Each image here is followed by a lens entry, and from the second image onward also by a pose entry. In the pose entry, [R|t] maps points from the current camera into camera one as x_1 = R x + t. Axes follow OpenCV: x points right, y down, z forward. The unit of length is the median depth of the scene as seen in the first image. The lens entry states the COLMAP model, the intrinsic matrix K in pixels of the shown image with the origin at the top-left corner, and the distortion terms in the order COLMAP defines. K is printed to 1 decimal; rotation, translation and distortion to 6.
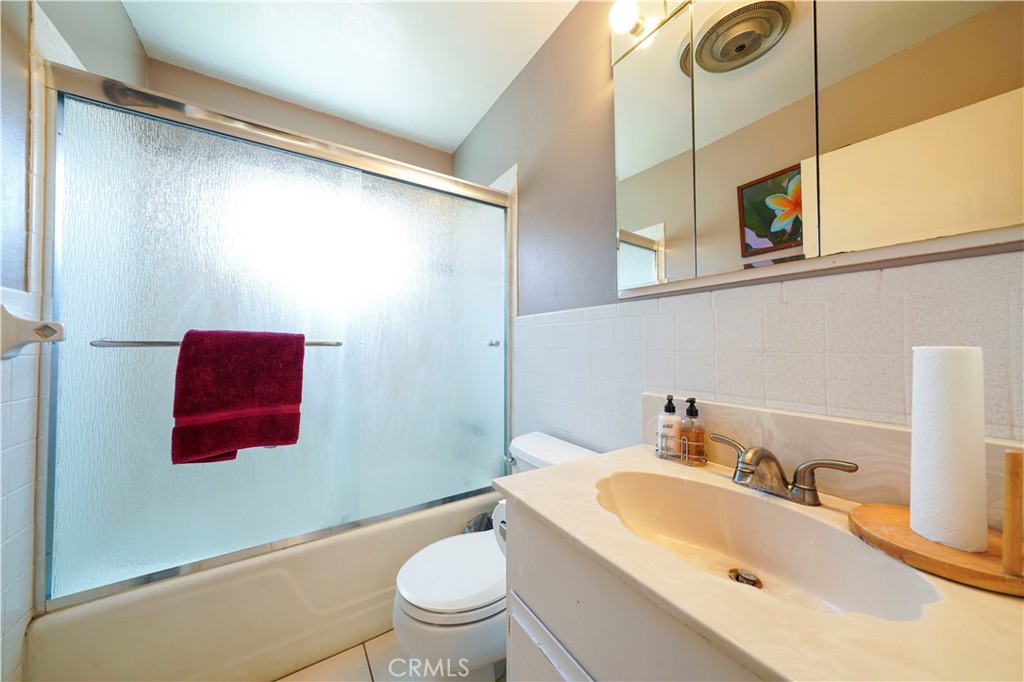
lens RADIAL K [[344.0, 0, 510.2], [0, 344.0, 338.5], [0, 0, 1]] dist [-0.000005, -0.000151]
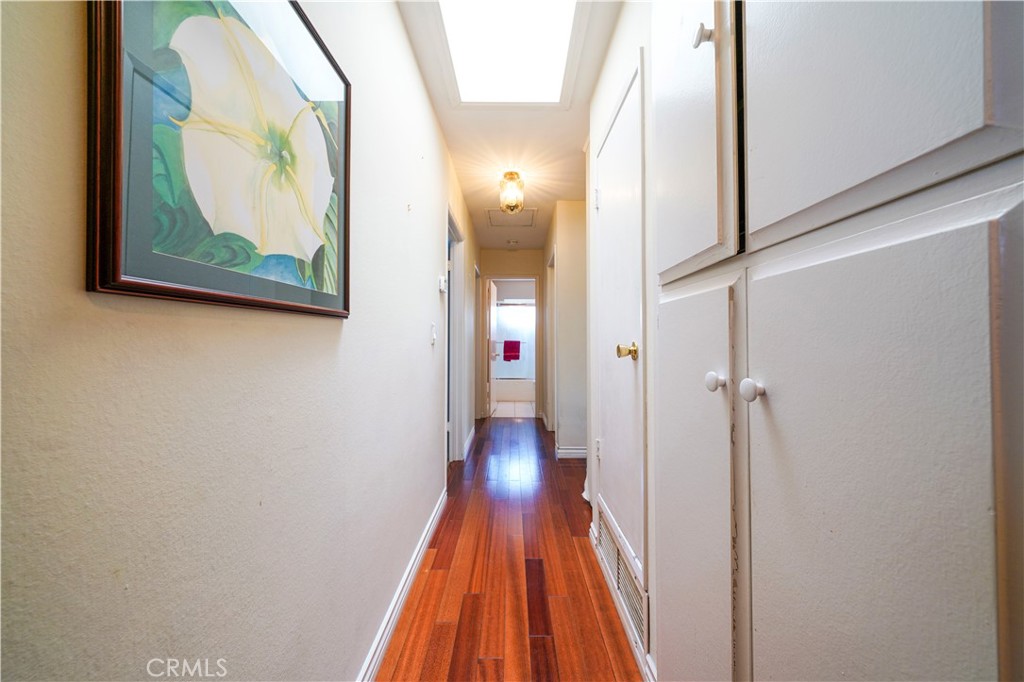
lens RADIAL K [[344.0, 0, 510.2], [0, 344.0, 338.5], [0, 0, 1]] dist [-0.000005, -0.000151]
pose [[0.837832, -0.005135, -0.545904, 2.631072], [0.010242, 0.999928, 0.006314, -0.099042], [0.545832, -0.010881, 0.837824, -4.284555]]
